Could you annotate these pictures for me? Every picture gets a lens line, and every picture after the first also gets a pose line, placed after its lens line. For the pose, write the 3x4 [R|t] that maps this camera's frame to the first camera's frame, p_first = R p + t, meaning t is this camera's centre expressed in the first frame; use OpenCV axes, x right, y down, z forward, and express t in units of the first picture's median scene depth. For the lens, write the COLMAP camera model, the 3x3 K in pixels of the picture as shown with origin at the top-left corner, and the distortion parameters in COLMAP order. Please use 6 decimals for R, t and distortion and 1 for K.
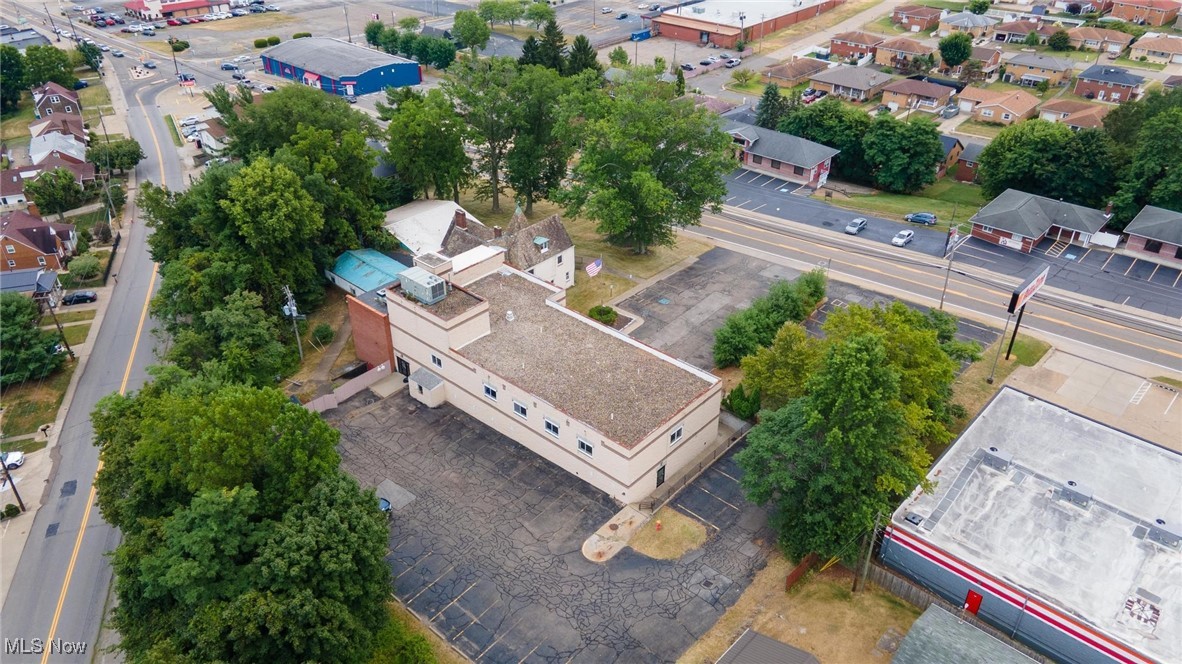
lens RADIAL K [[843.6, 0, 596.0], [0, 843.6, 351.0], [0, 0, 1]] dist [0.002588, 0.066401]
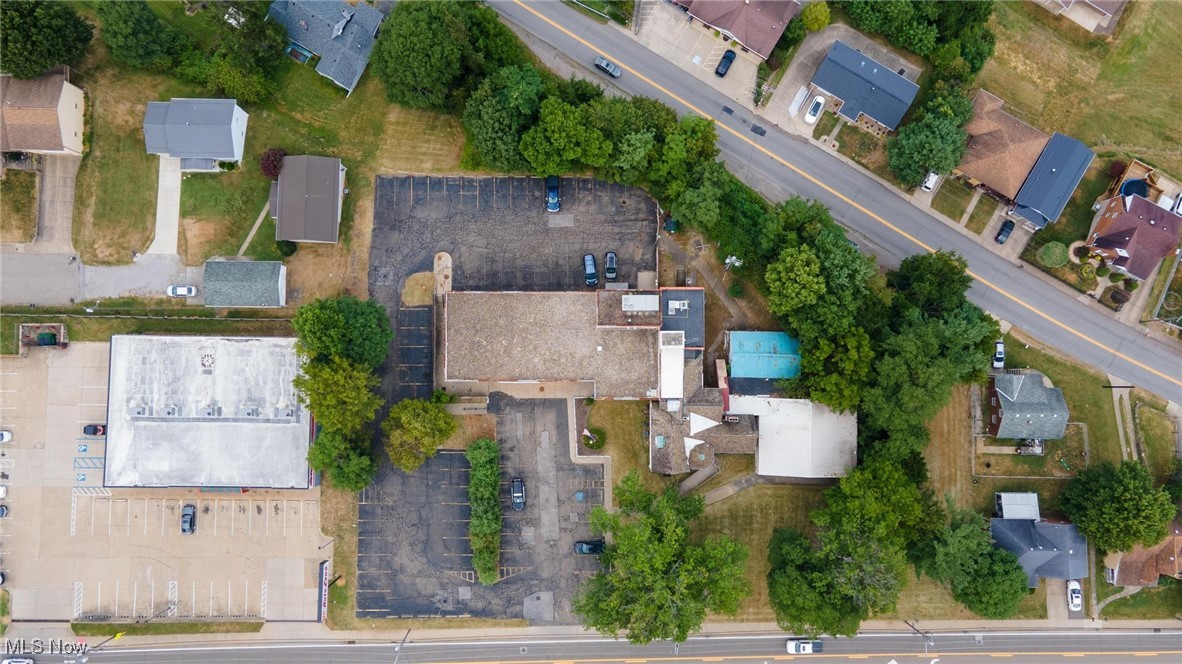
lens RADIAL K [[883.2, 0, 584.5], [0, 883.2, 327.5], [0, 0, 1]] dist [0.001652, 0.084098]
pose [[-0.750281, 0.659892, -0.040265, -0.033210], [-0.369015, -0.367472, 0.853693, -0.959943], [0.548549, 0.655368, 0.519217, 0.130926]]
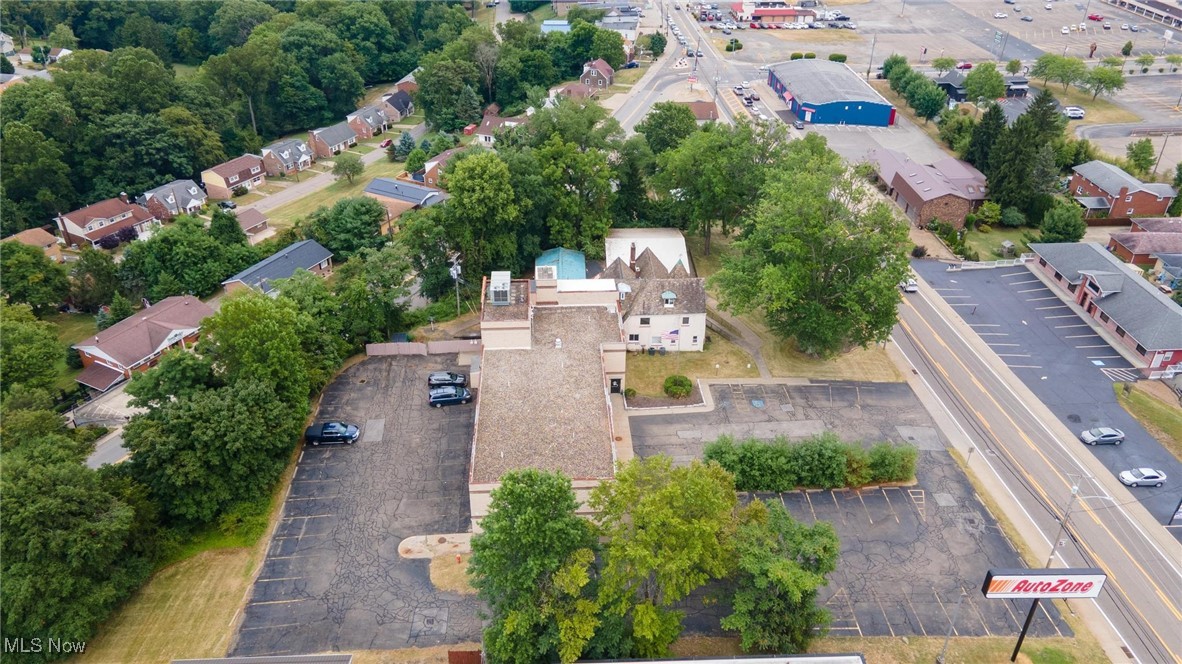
lens RADIAL K [[862.6, 0, 591.0], [0, 862.6, 332.0], [0, 0, 1]] dist [-0.006397, 0.082720]
pose [[0.702836, 0.378787, -0.602115, 0.434575], [-0.395645, 0.911592, 0.111649, -0.143868], [0.591174, 0.159753, 0.790564, 0.105187]]
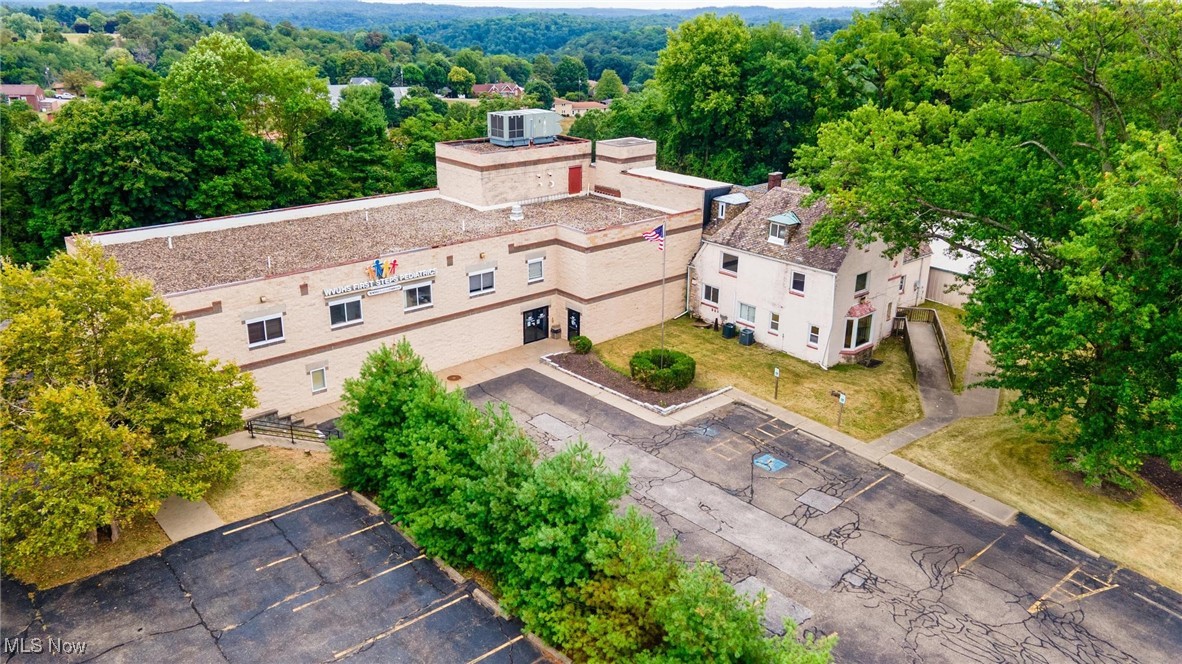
lens RADIAL K [[883.2, 0, 584.5], [0, 883.2, 327.5], [0, 0, 1]] dist [0.001652, 0.084098]
pose [[-0.133718, 0.330257, -0.934371, 0.374055], [-0.555016, 0.756149, 0.346692, -0.166081], [0.821022, 0.564950, 0.082188, 0.759600]]
